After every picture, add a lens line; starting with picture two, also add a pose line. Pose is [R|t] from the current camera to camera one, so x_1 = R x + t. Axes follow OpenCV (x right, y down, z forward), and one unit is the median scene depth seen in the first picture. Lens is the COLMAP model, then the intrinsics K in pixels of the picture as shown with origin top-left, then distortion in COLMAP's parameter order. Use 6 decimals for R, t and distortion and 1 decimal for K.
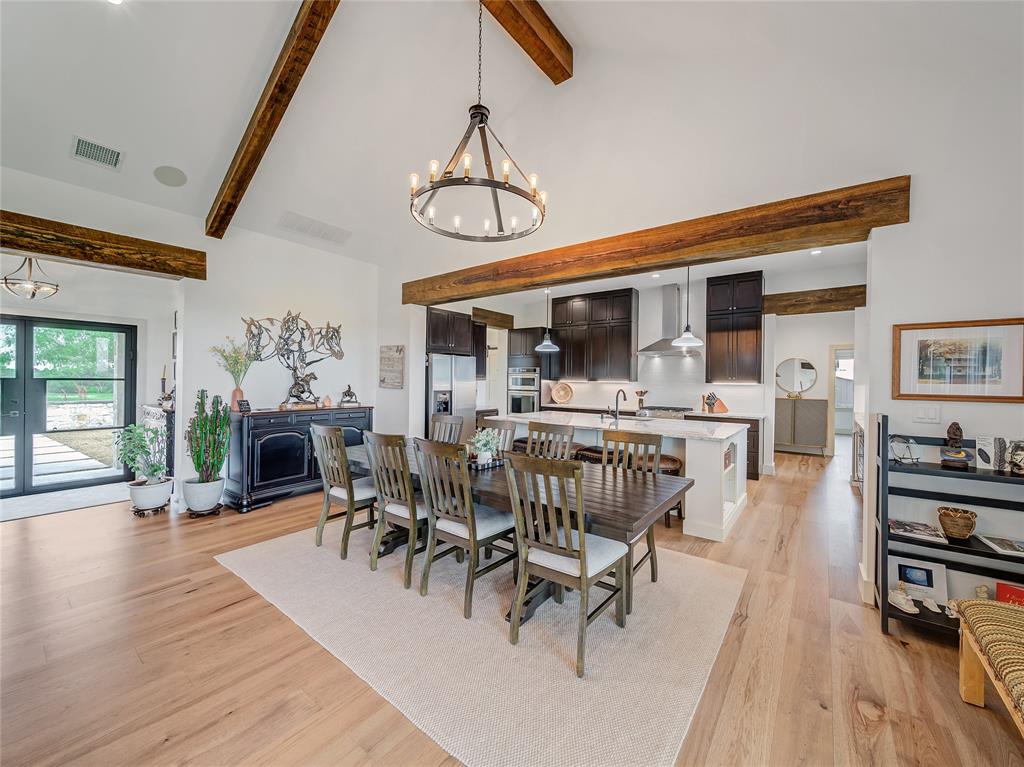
lens RADIAL K [[401.6, 0, 516.1], [0, 401.6, 381.1], [0, 0, 1]] dist [-0.001008, -0.000537]
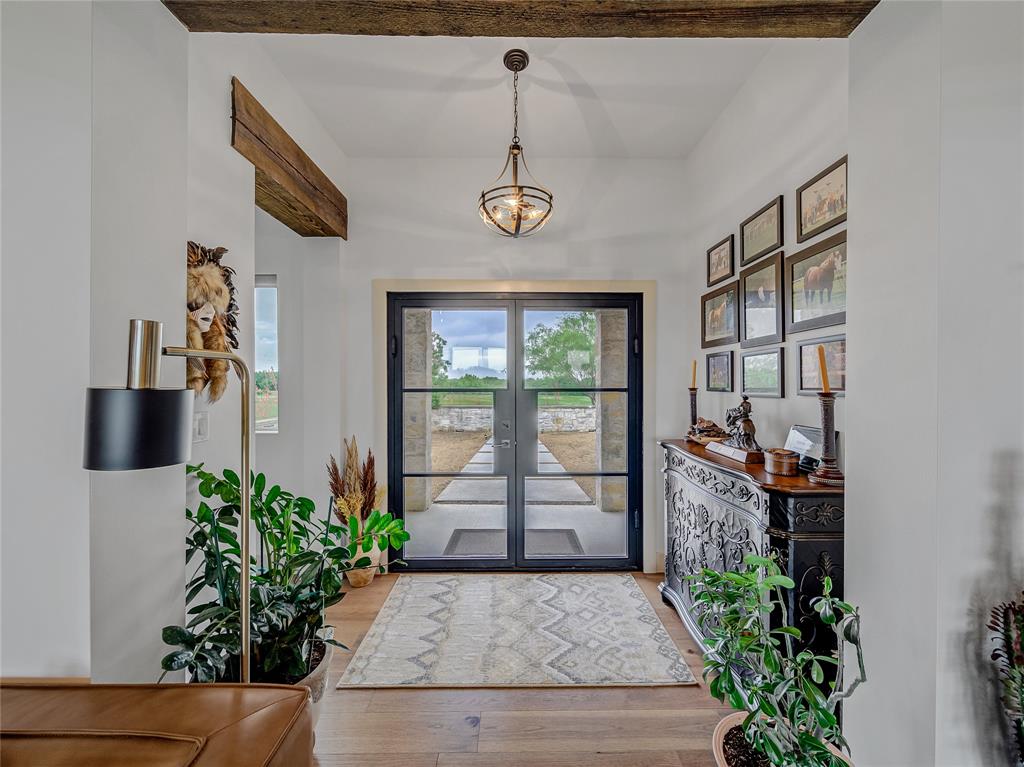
lens RADIAL K [[401.6, 0, 516.1], [0, 401.6, 381.1], [0, 0, 1]] dist [-0.001008, -0.000537]
pose [[0.607149, -0.013993, -0.794464, -0.788937], [0.008683, 0.999902, -0.010976, -0.014537], [0.794540, -0.000235, 0.607211, 0.672818]]
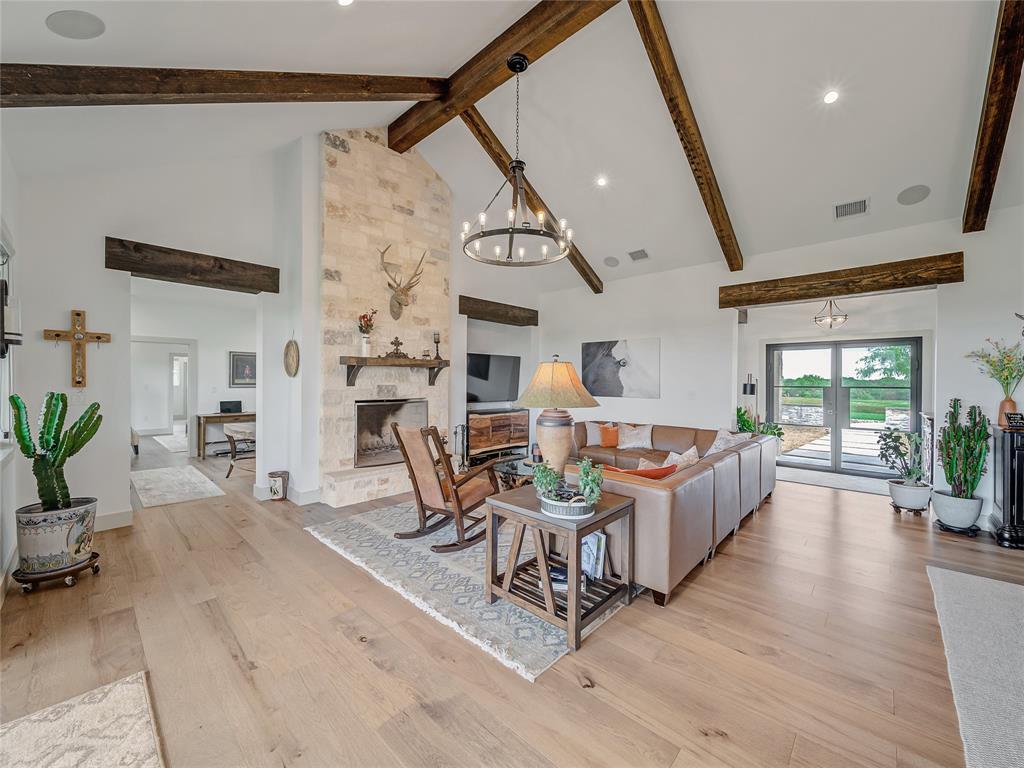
lens RADIAL K [[401.6, 0, 516.1], [0, 401.6, 381.6], [0, 0, 1]] dist [-0.001008, -0.000537]
pose [[-0.095281, -0.012859, -0.995367, 0.252363], [-0.006176, 0.999905, -0.012327, -0.000982], [0.995431, 0.004972, -0.095352, 0.058639]]
